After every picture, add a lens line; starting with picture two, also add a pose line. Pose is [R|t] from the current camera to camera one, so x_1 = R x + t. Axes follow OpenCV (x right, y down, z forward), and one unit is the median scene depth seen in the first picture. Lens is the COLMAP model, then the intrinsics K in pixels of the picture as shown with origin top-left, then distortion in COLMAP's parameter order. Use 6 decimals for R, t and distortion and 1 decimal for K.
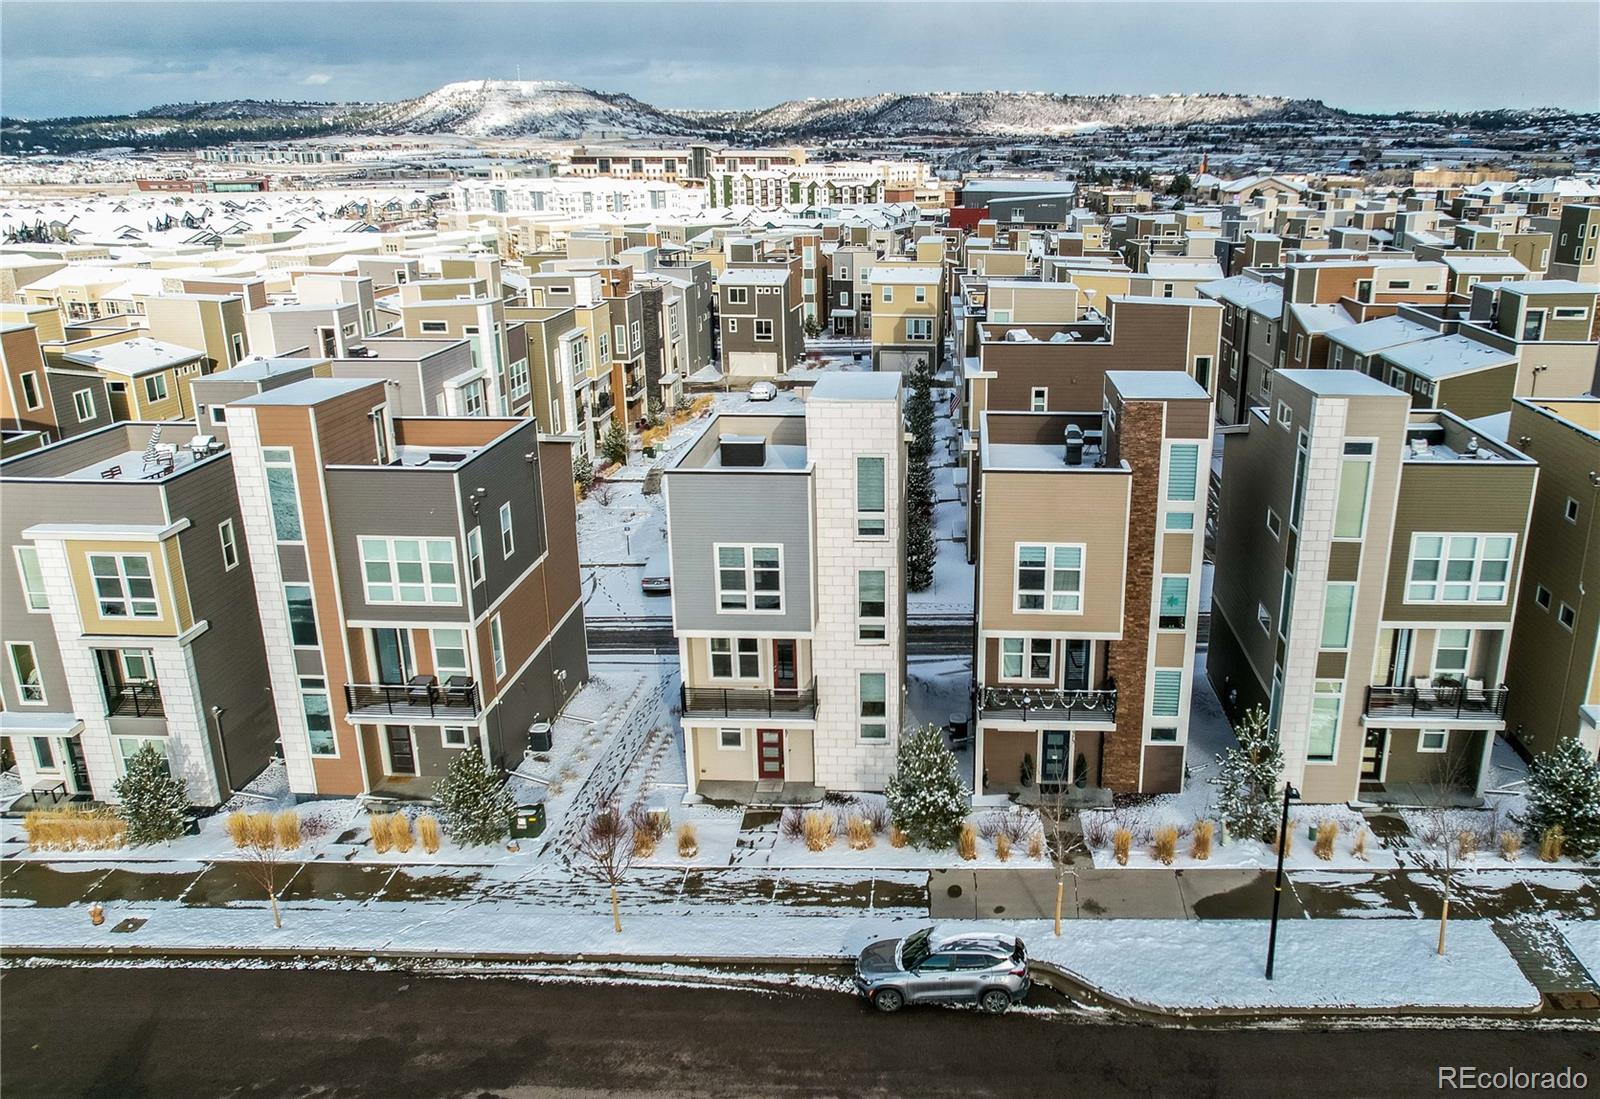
lens RADIAL K [[1195.3, 0, 890.9], [0, 1195.3, 545.2], [0, 0, 1]] dist [-0.023907, 0.001278]
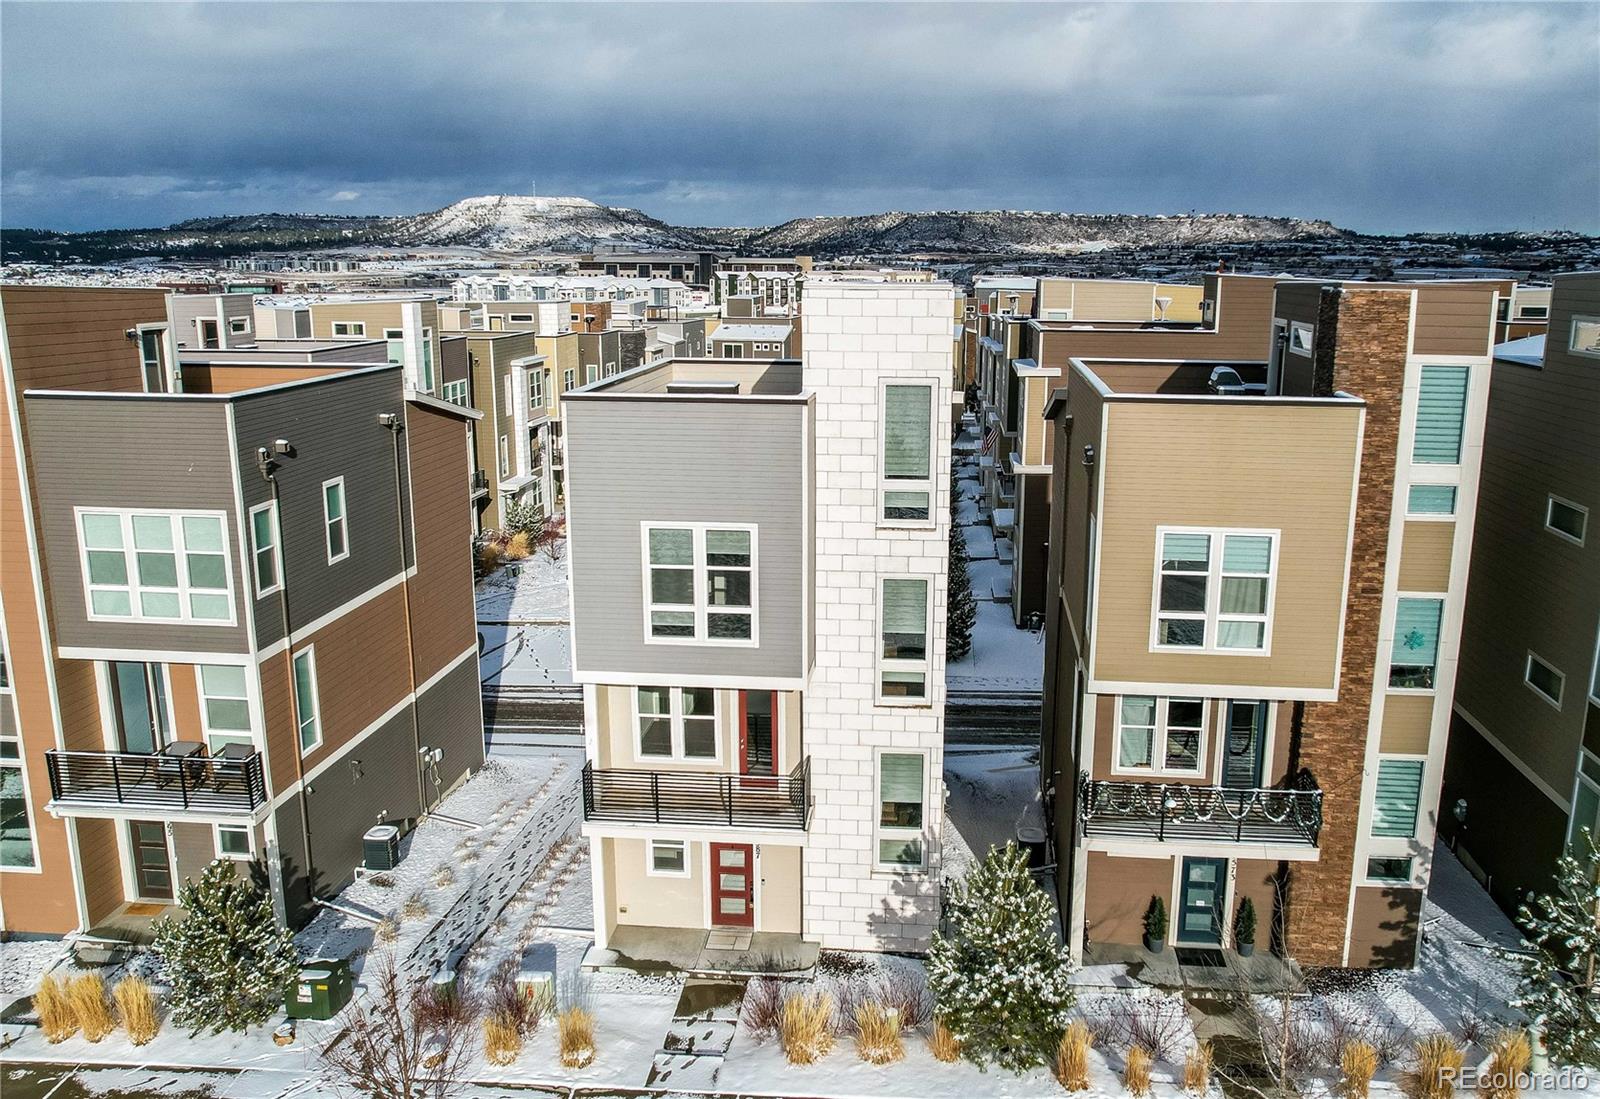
lens RADIAL K [[1226.8, 0, 849.3], [0, 1226.8, 546.2], [0, 0, 1]] dist [-0.028682, 0.005037]
pose [[0.999206, 0.017245, -0.035918, -0.021487], [-0.020461, 0.995625, -0.091176, 0.059030], [0.034188, 0.091839, 0.995187, 0.370549]]
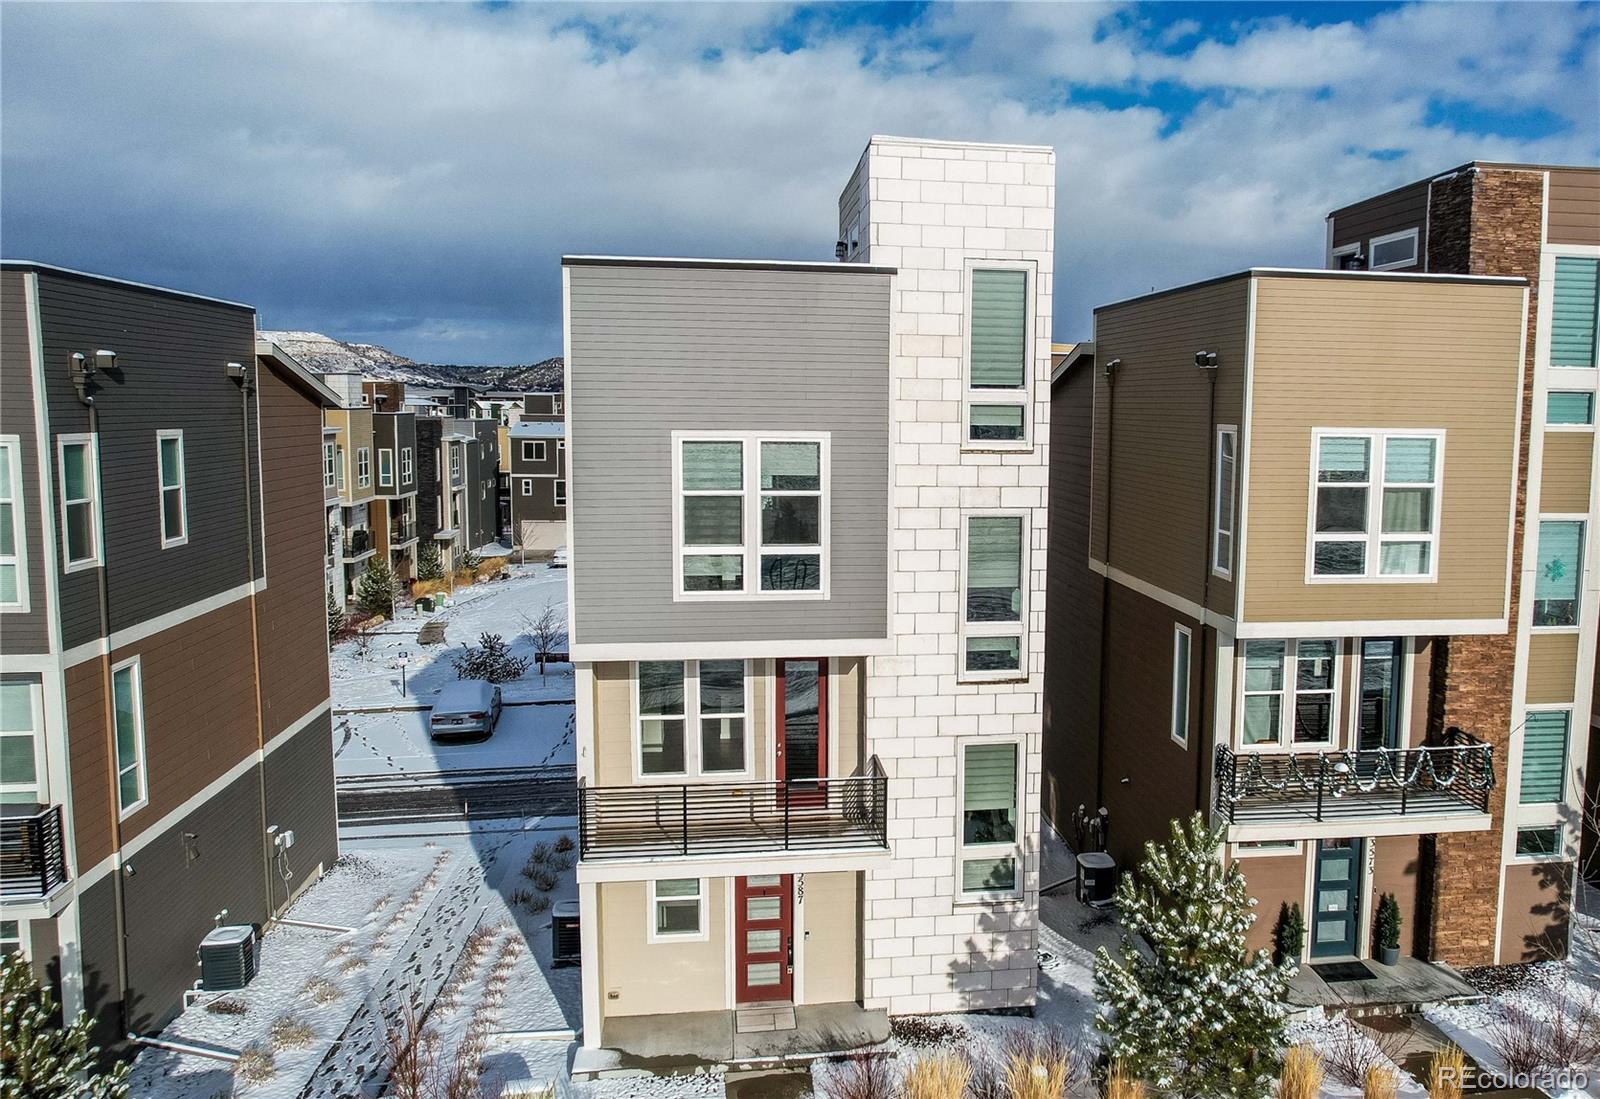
lens RADIAL K [[1243.2, 0, 925.8], [0, 1243.2, 551.3], [0, 0, 1]] dist [-0.032905, 0.009514]
pose [[0.978837, -0.009299, 0.204430, -0.139804], [0.049599, 0.979962, -0.192909, 0.124467], [-0.198540, 0.198966, 0.959684, 0.511681]]
